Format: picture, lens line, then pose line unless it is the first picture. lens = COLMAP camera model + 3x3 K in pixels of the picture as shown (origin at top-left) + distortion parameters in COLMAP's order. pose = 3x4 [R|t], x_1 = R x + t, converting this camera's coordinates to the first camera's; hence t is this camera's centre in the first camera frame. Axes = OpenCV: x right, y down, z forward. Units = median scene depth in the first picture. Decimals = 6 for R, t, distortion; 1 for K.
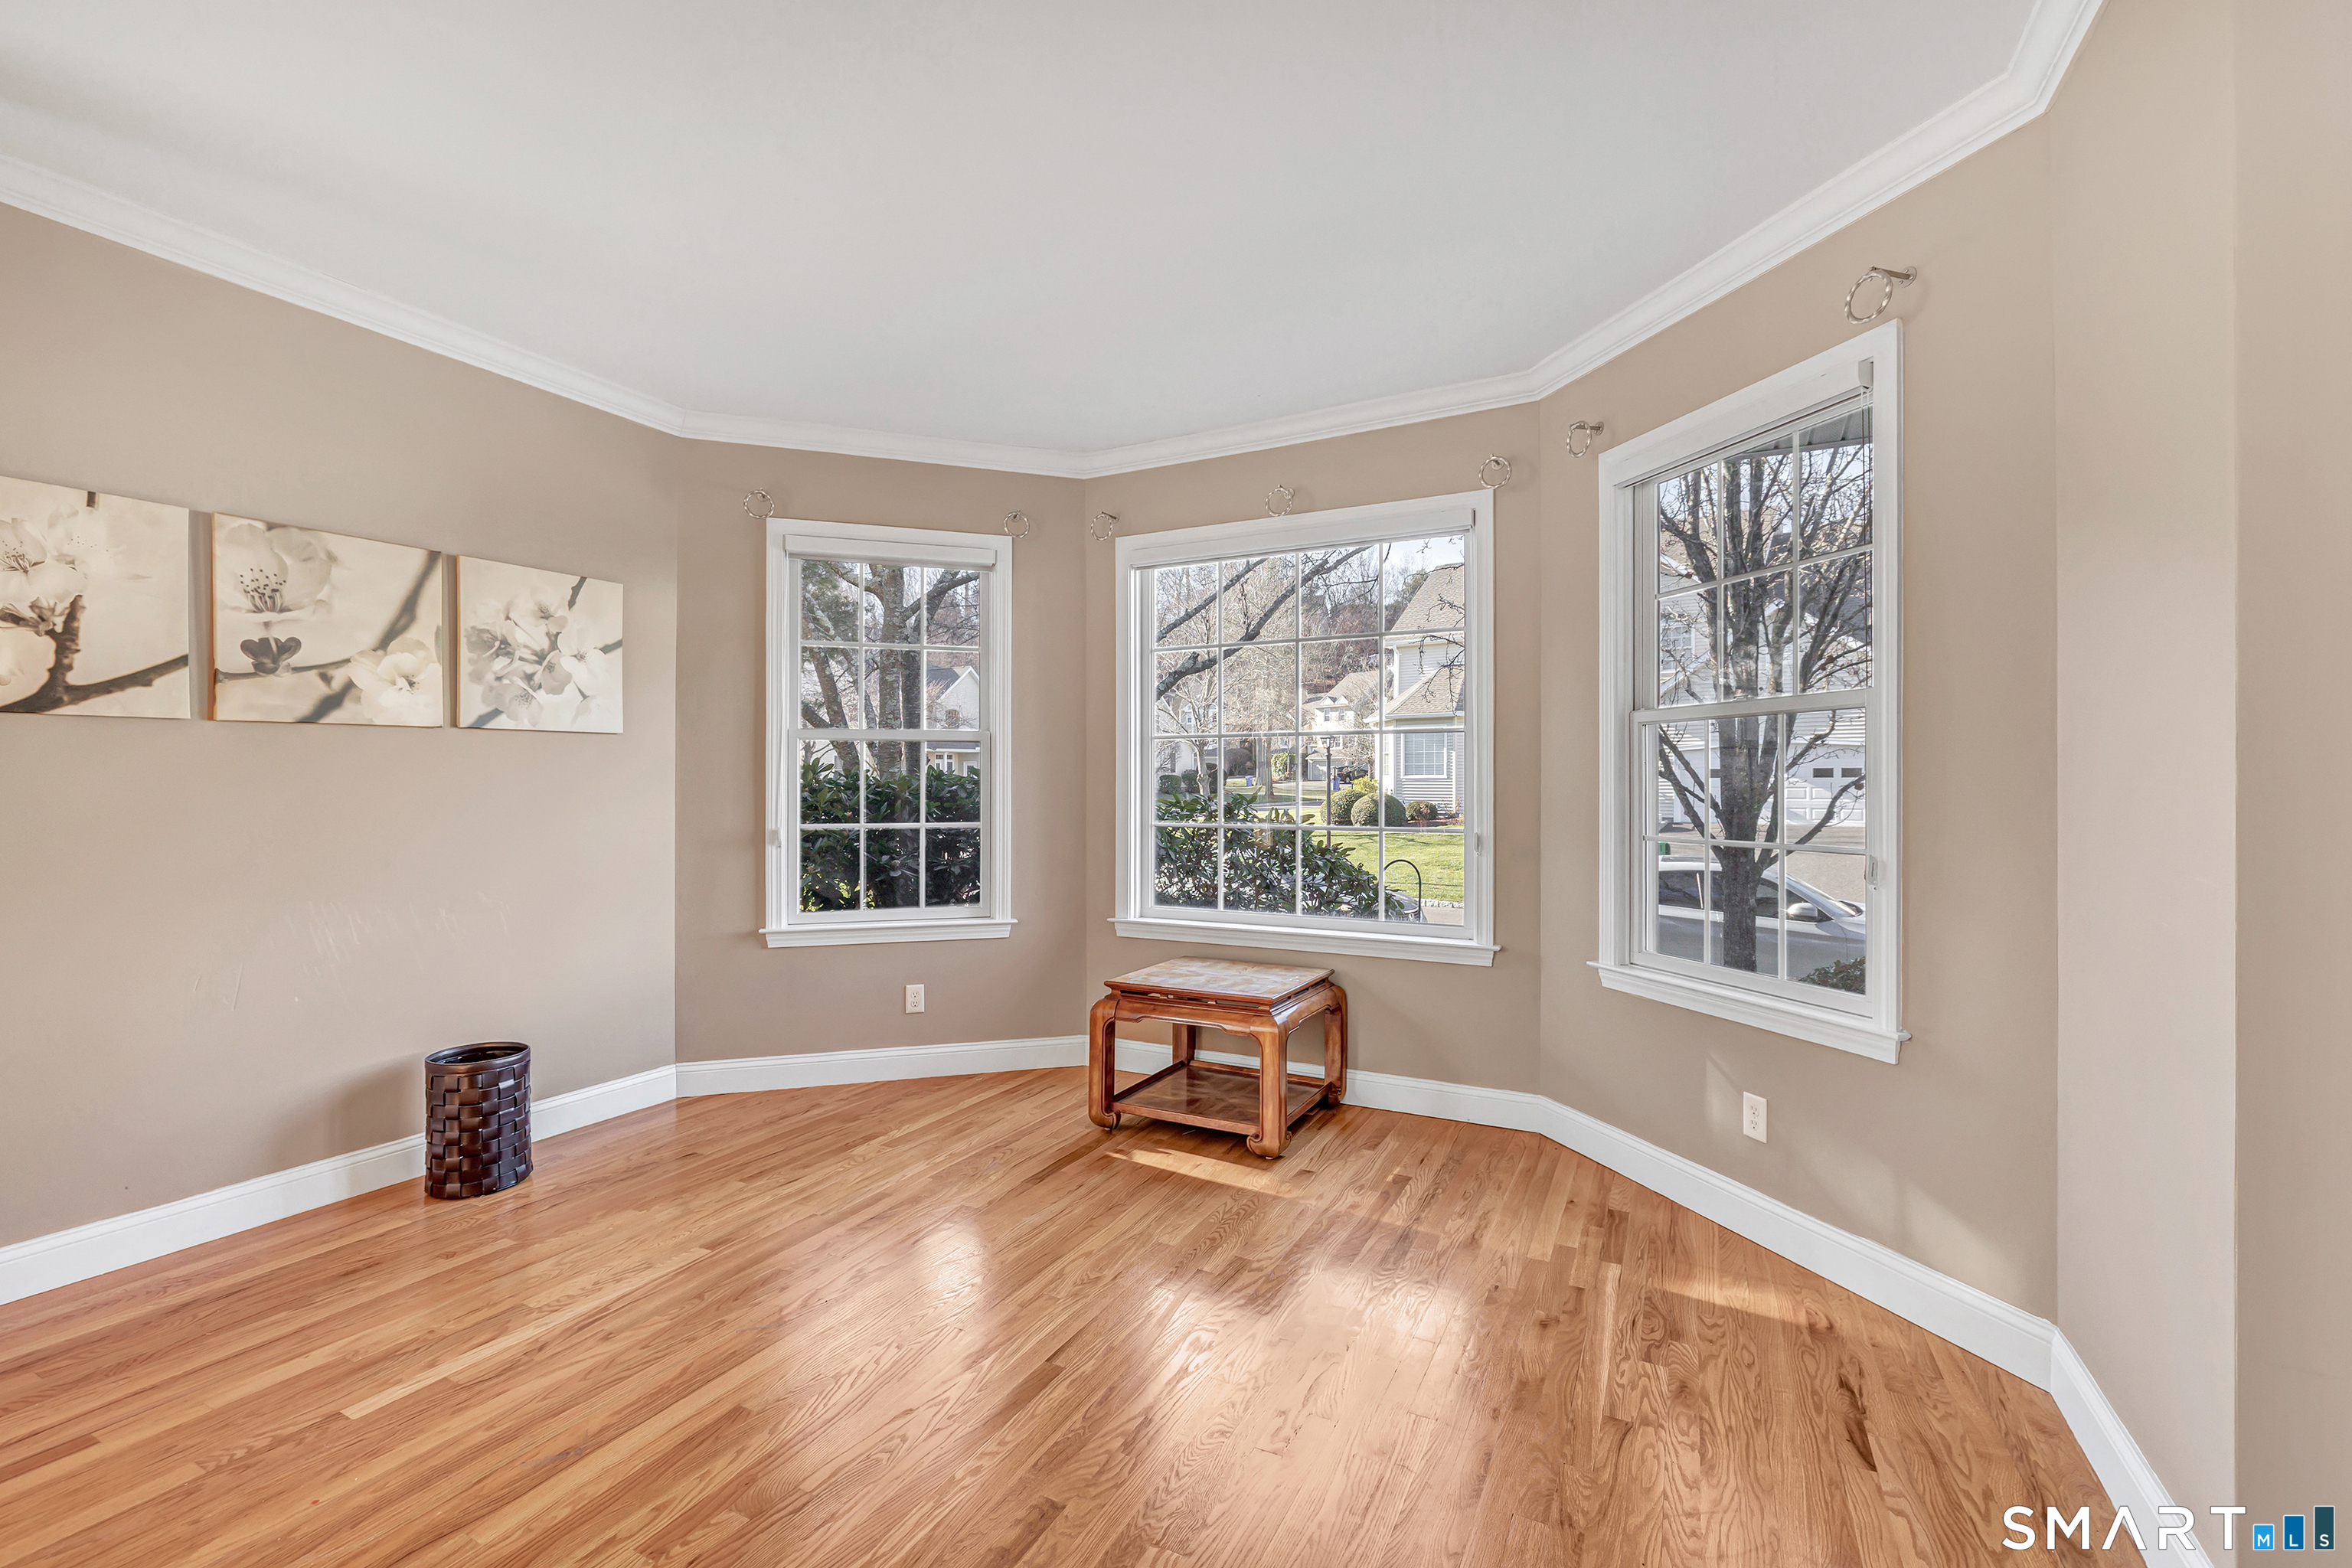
lens RADIAL K [[1004.0, 0, 1176.9], [0, 1004.0, 790.4], [0, 0, 1]] dist [-0.000925, -0.000306]
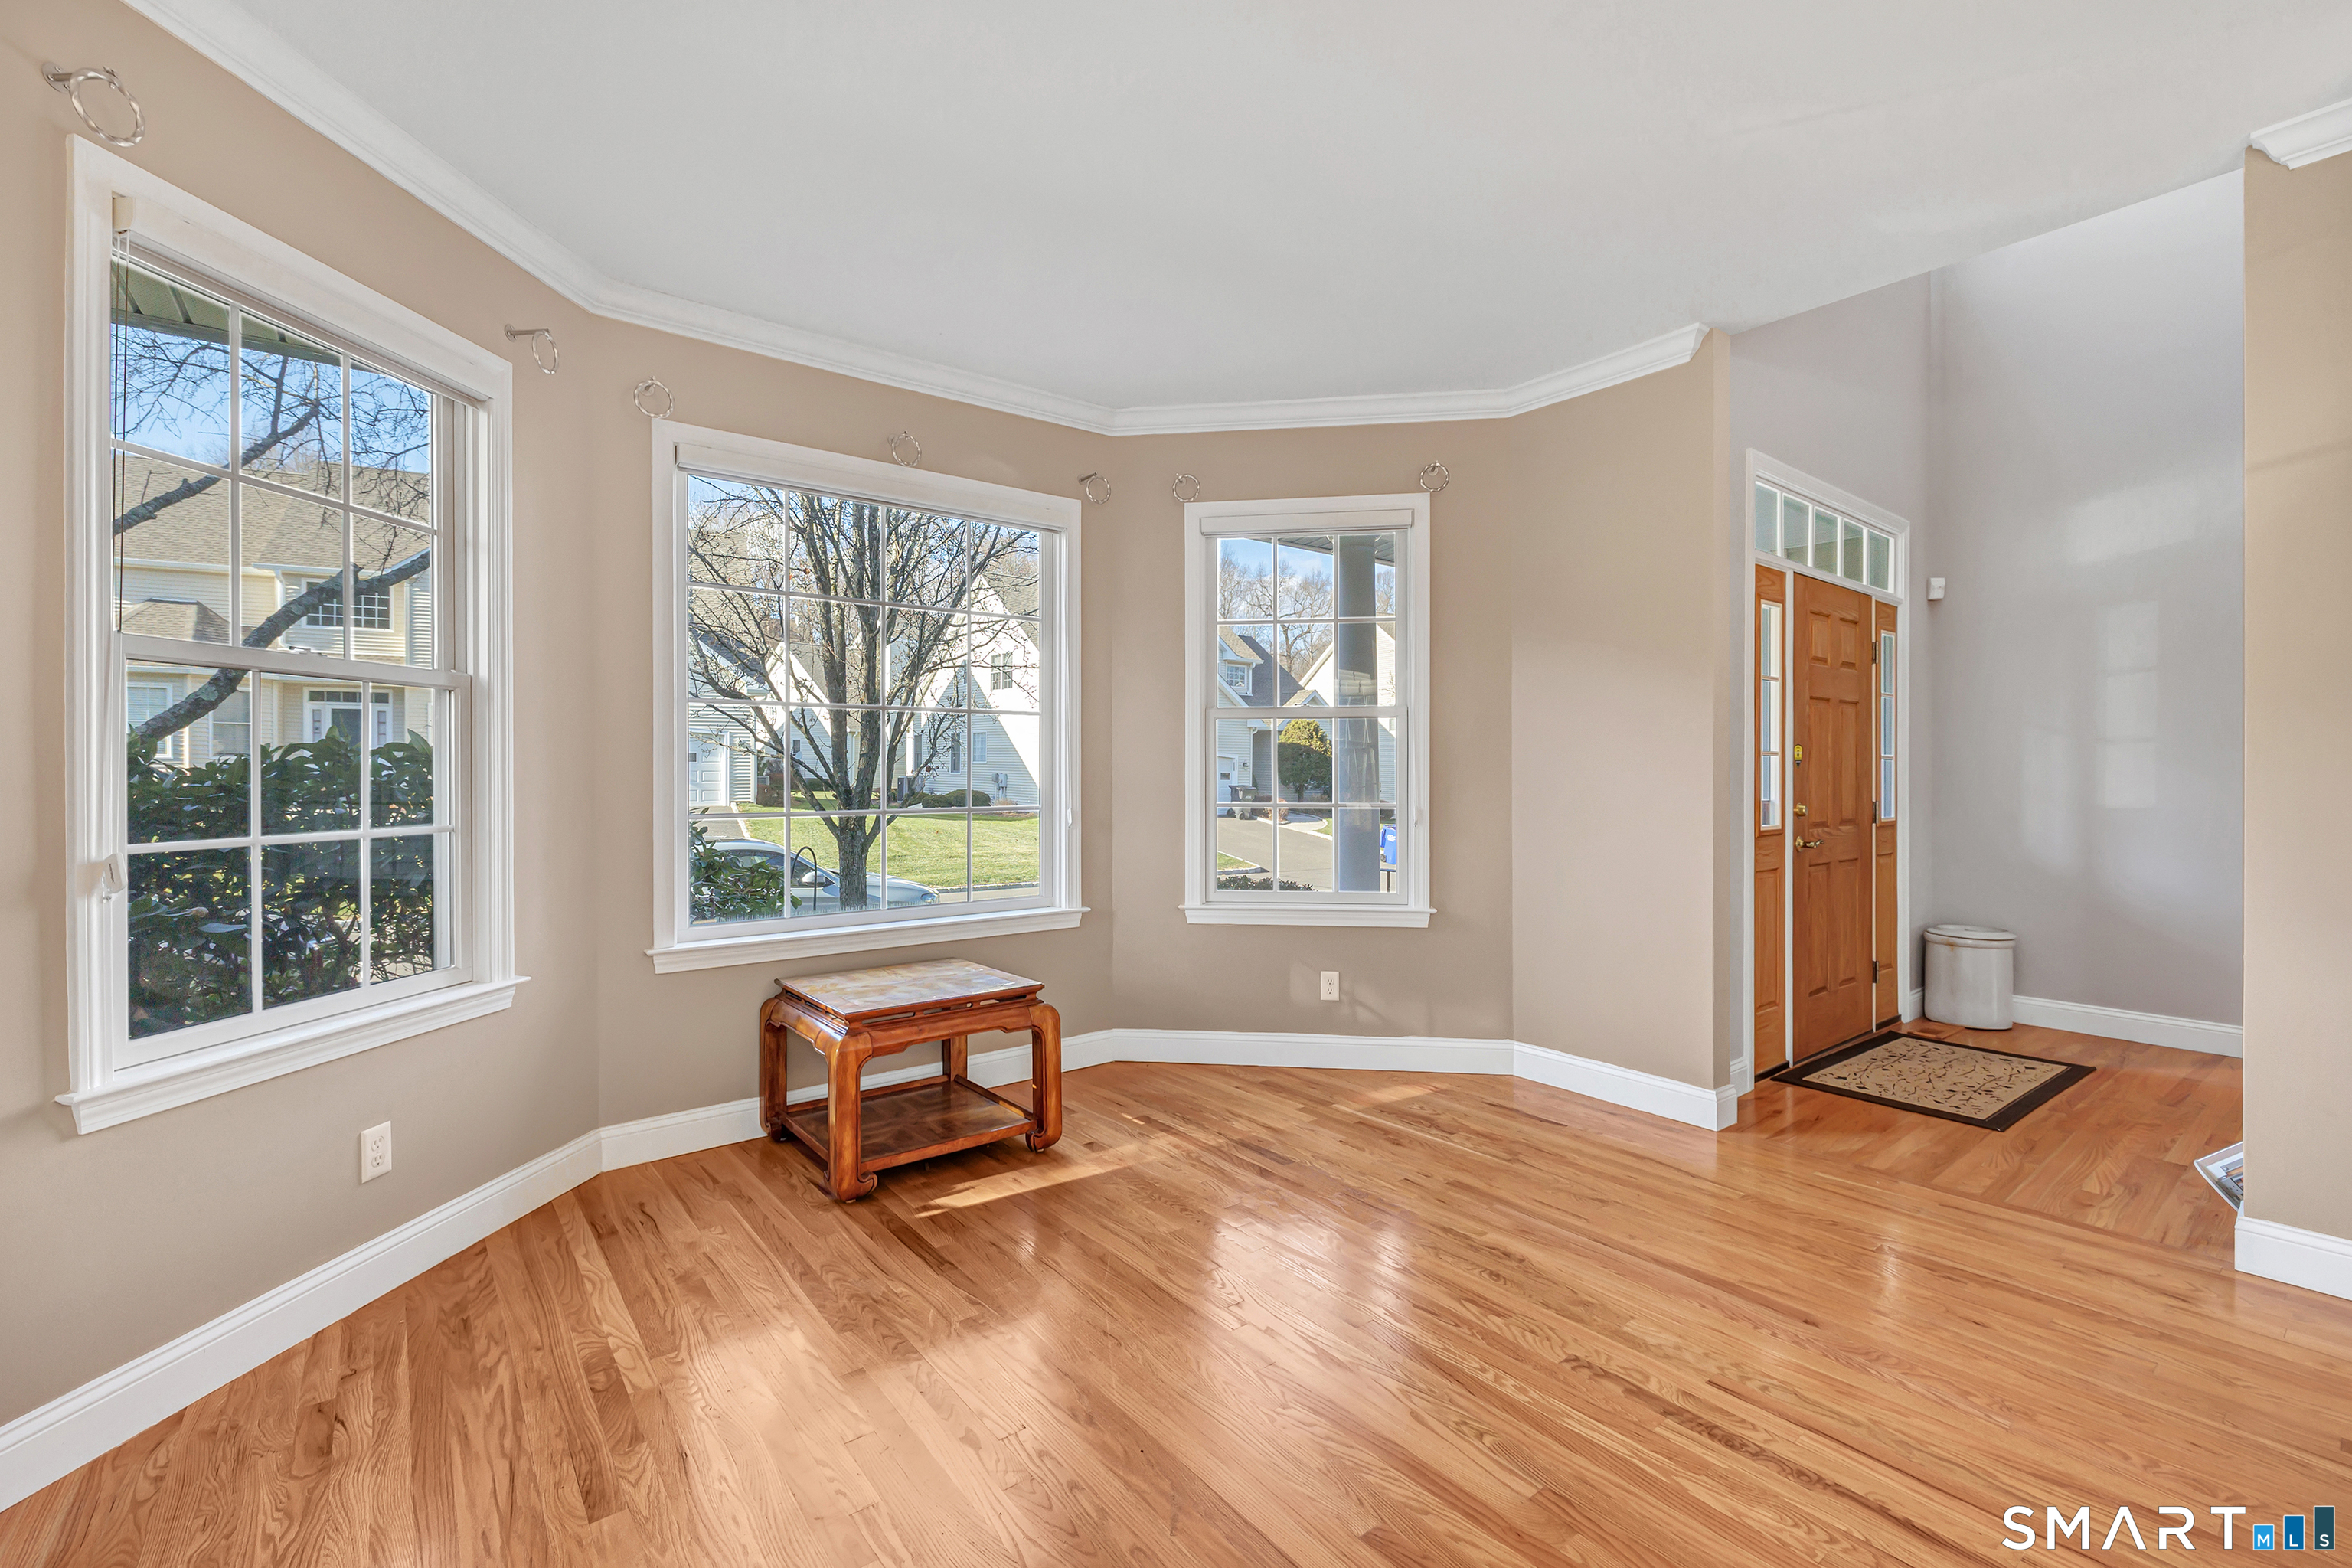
lens RADIAL K [[1007.8, 0, 1165.3], [0, 1007.8, 779.4], [0, 0, 1]] dist [-0.000628, -0.000382]
pose [[0.416725, -0.005359, 0.909017, -0.678835], [0.004056, 0.999984, 0.004036, 0.006494], [-0.909023, 0.002005, 0.416740, 0.449222]]
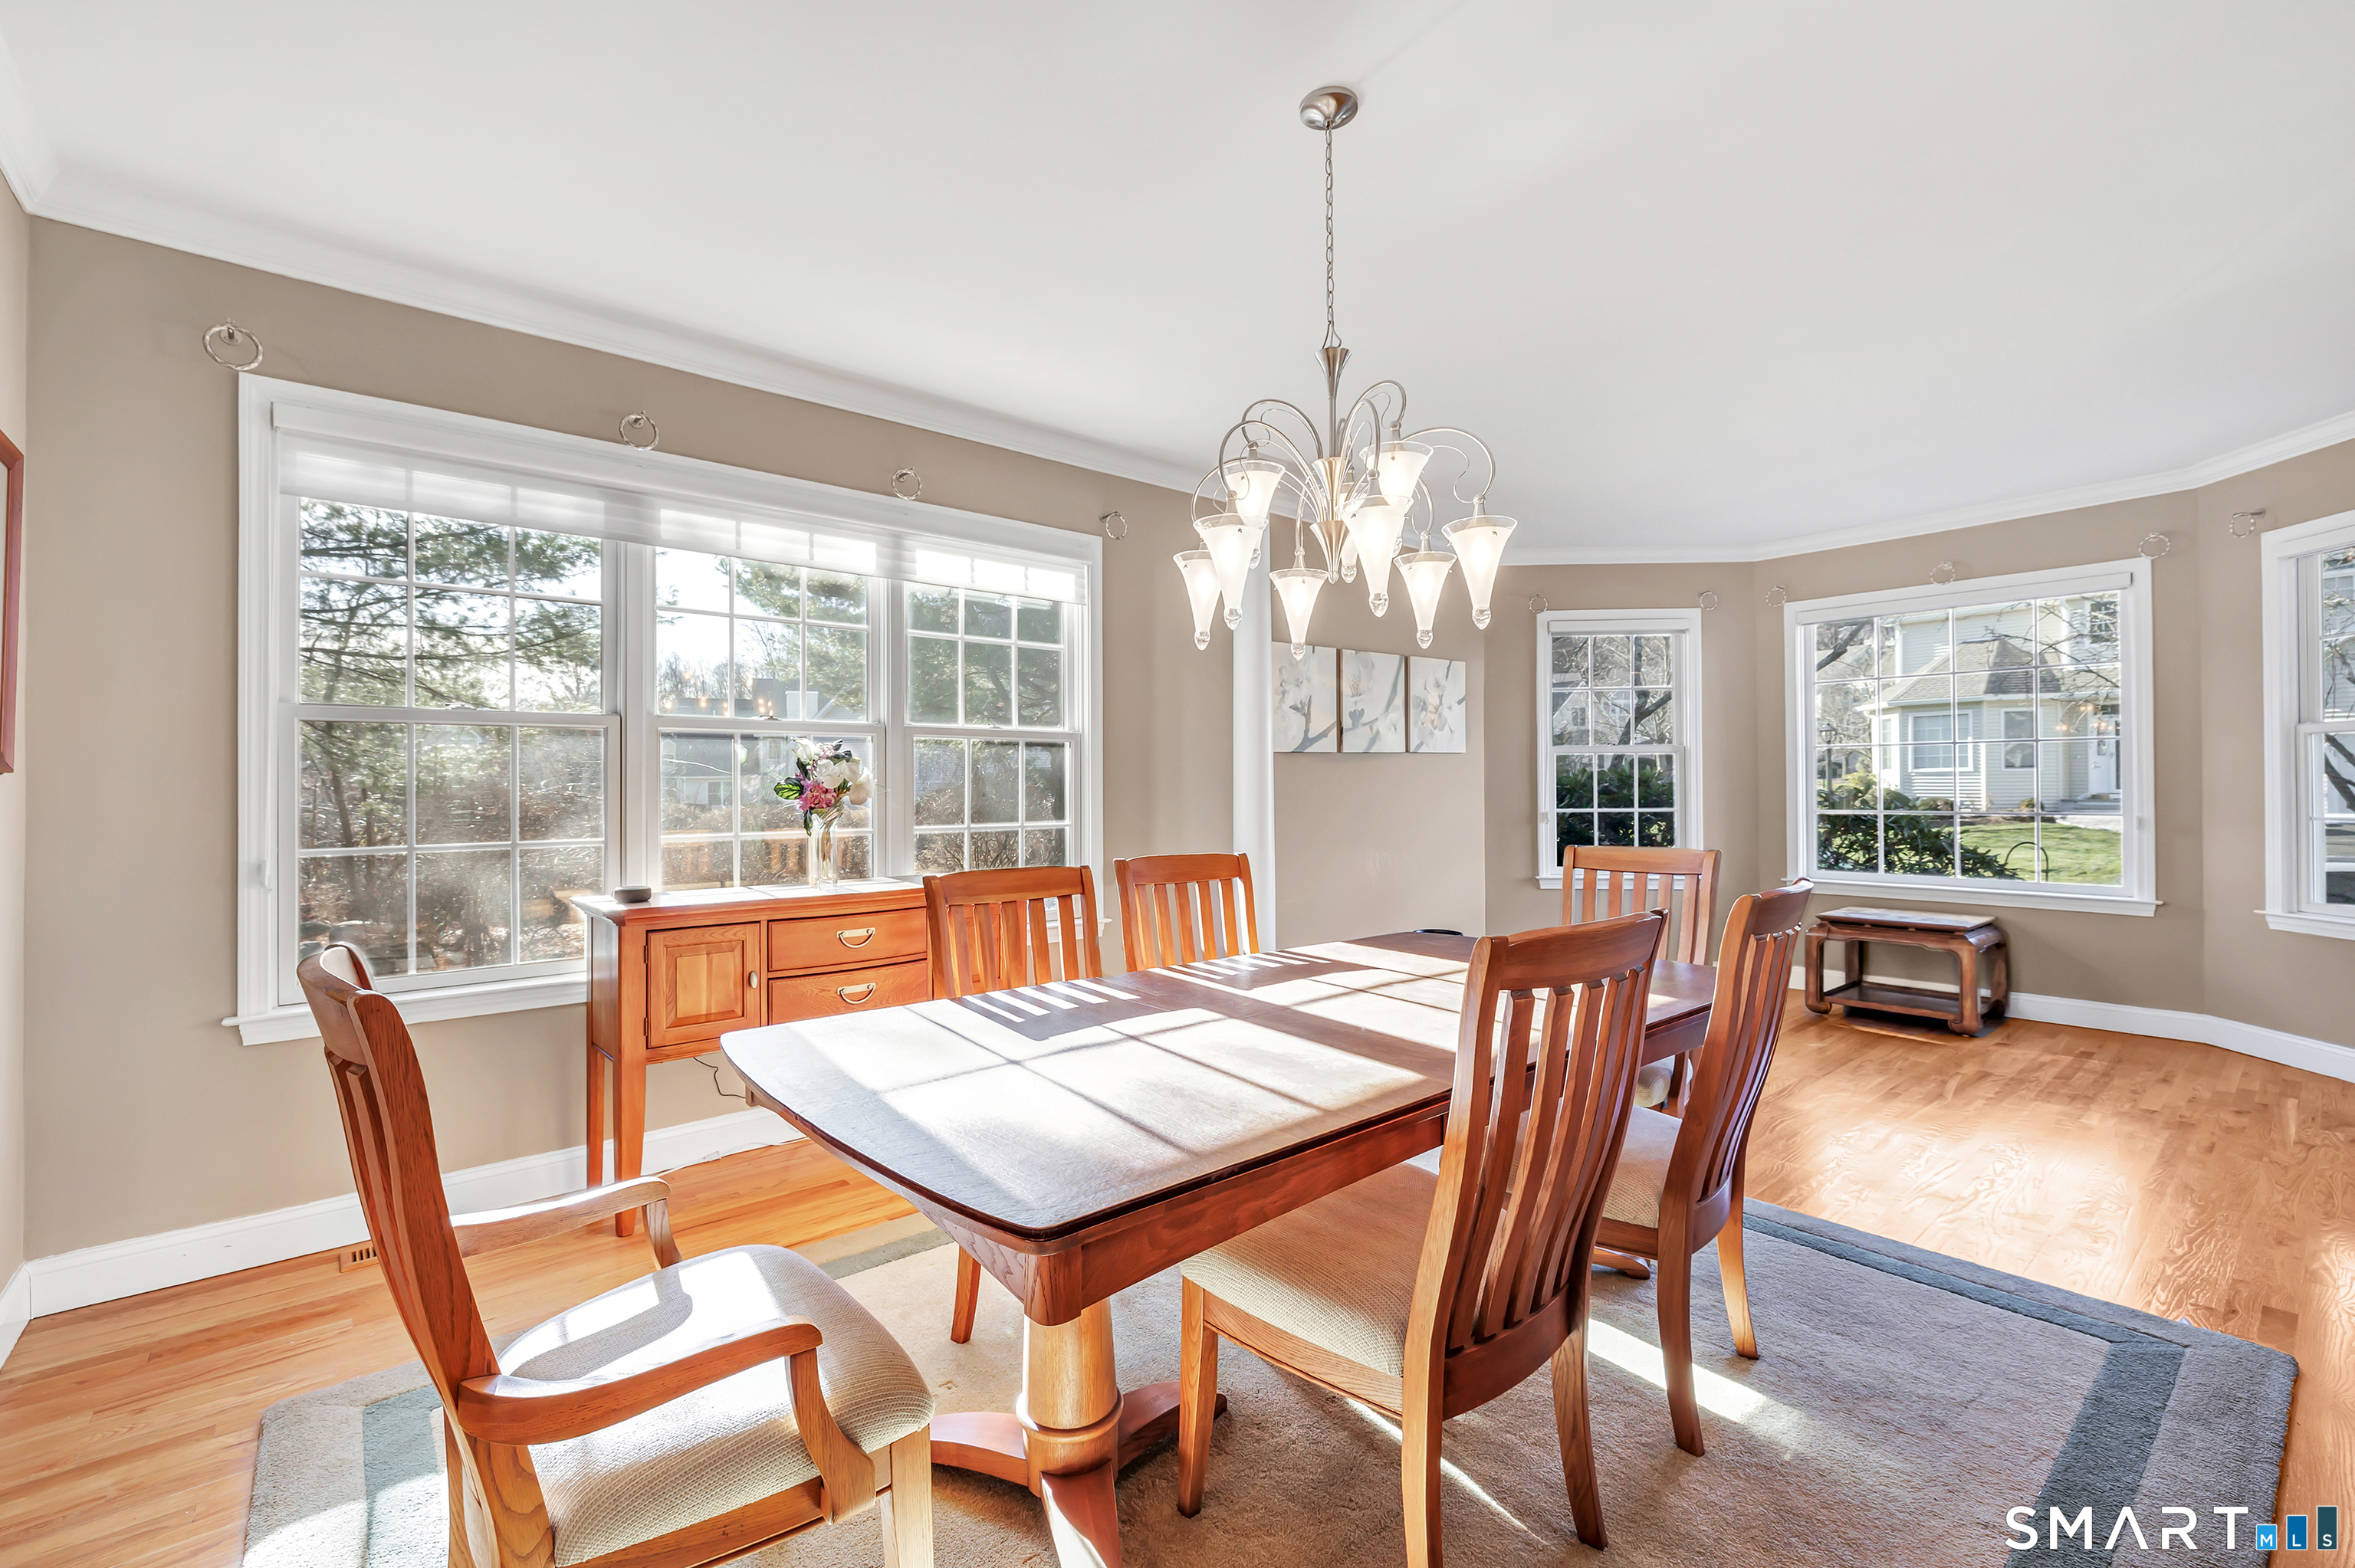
lens RADIAL K [[993.9, 0, 1182.6], [0, 993.9, 780.4], [0, 0, 1]] dist [-0.000758, -0.000240]
pose [[0.922333, -0.006624, -0.386340, -0.362366], [0.003826, 0.999961, -0.008013, 0.000533], [0.386377, 0.005912, 0.922322, -0.708631]]
